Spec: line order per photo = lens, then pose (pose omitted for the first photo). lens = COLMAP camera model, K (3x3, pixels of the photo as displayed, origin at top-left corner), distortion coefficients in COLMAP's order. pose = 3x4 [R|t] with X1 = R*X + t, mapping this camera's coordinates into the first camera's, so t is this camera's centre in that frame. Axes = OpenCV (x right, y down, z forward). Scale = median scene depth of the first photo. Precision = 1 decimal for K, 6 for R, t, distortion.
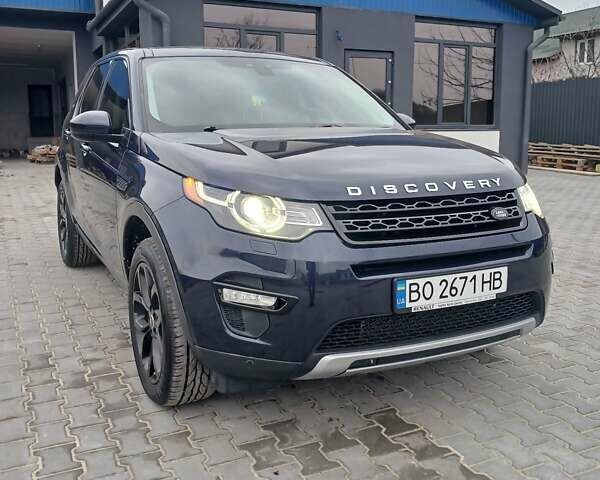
lens RADIAL K [[604.8, 0, 300.0], [0, 604.8, 240.0], [0, 0, 1]] dist [0.031511, -0.015268]
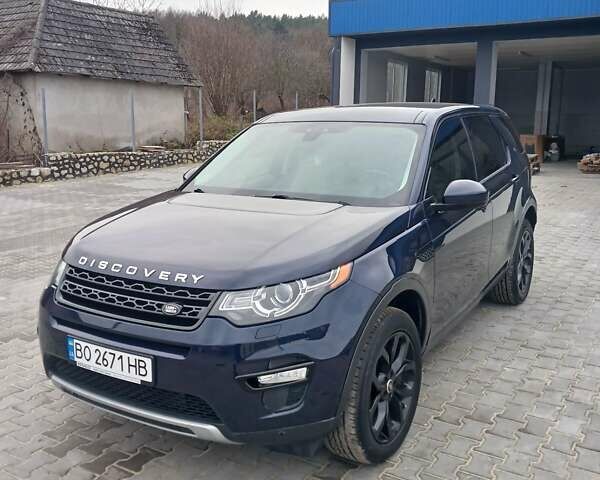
lens RADIAL K [[604.8, 0, 300.0], [0, 604.8, 240.0], [0, 0, 1]] dist [0.031511, -0.015268]
pose [[0.559768, 0.170391, -0.810942, 1.331604], [-0.150349, 0.983272, 0.102818, -0.313014], [0.814896, 0.064370, 0.576022, 0.603824]]
